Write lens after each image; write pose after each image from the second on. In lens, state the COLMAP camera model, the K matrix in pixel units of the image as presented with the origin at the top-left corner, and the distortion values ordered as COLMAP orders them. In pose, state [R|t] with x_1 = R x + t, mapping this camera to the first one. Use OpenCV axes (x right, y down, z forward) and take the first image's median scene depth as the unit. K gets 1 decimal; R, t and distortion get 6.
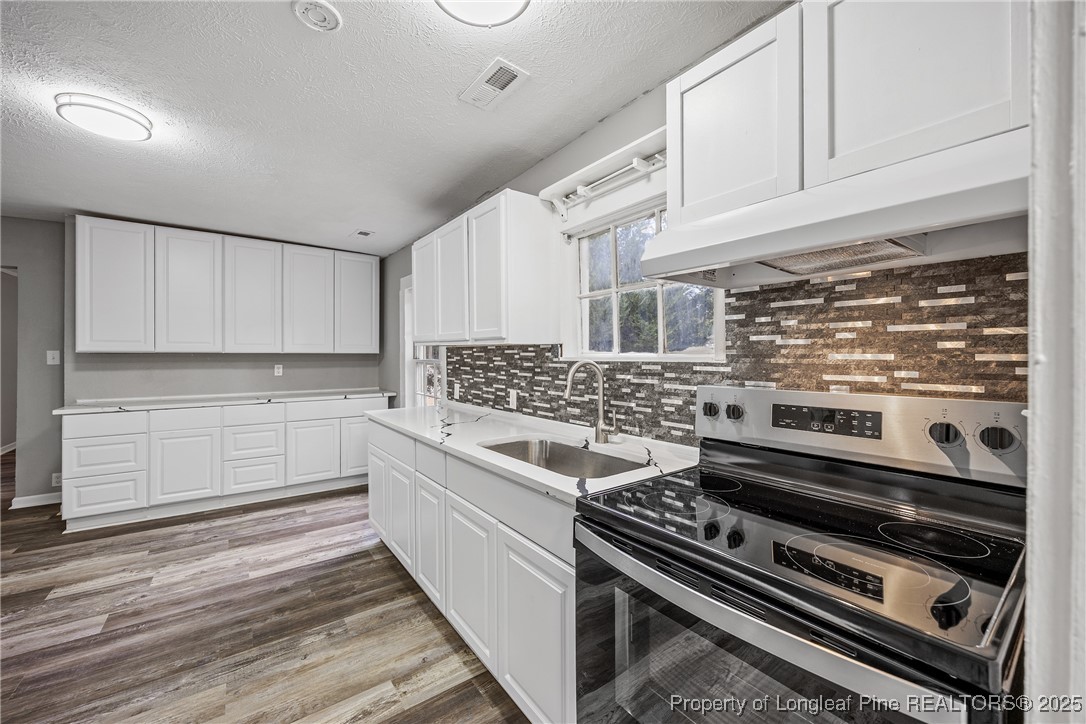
lens RADIAL K [[417.5, 0, 540.9], [0, 417.5, 353.4], [0, 0, 1]] dist [0.001485, 0.000078]
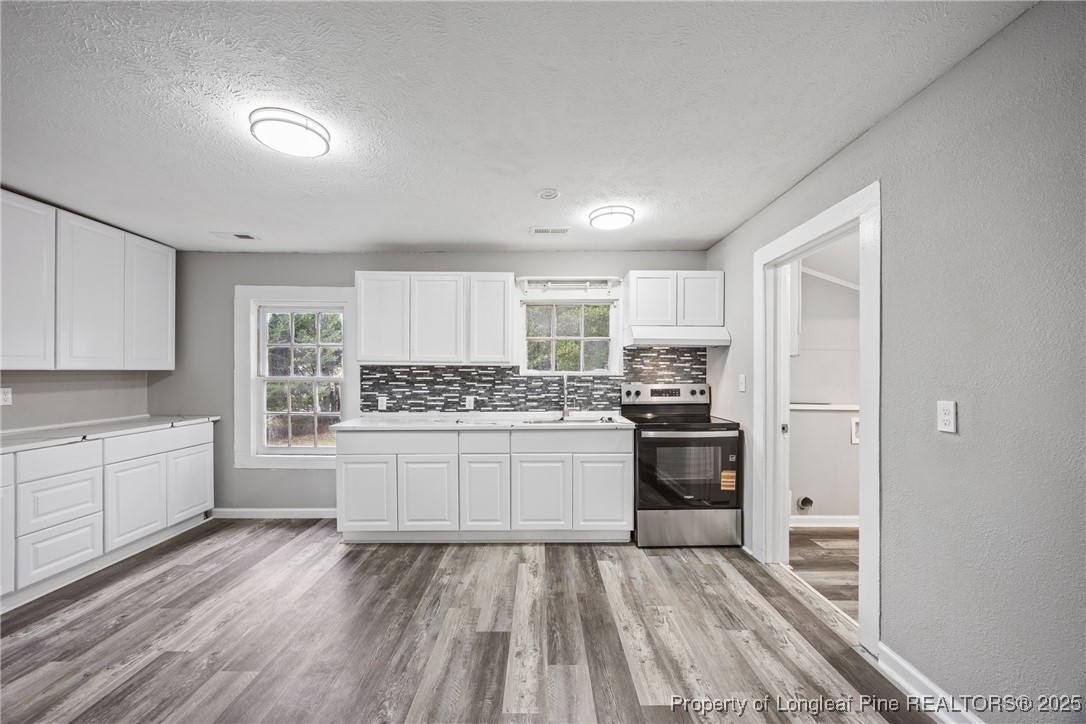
lens RADIAL K [[393.0, 0, 542.8], [0, 393.0, 369.1], [0, 0, 1]] dist [-0.000580, -0.000057]
pose [[0.595390, 0.003812, 0.803428, -1.176489], [-0.003858, 0.999991, -0.001886, -0.006735], [-0.803428, -0.001976, 0.595399, -0.023700]]
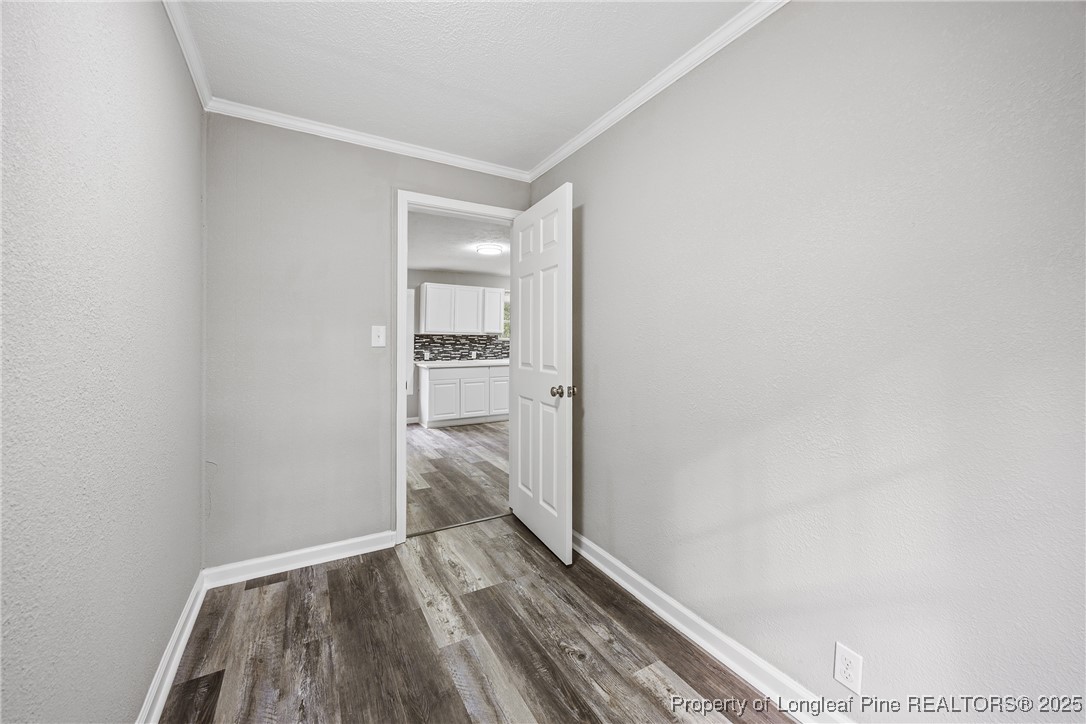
lens RADIAL K [[417.5, 0, 540.9], [0, 417.5, 353.4], [0, 0, 1]] dist [0.001485, 0.000078]
pose [[0.127128, -0.018941, 0.991705, -3.106713], [-0.000459, 0.999816, 0.019155, 0.055100], [-0.991886, -0.002891, 0.127096, 0.265478]]
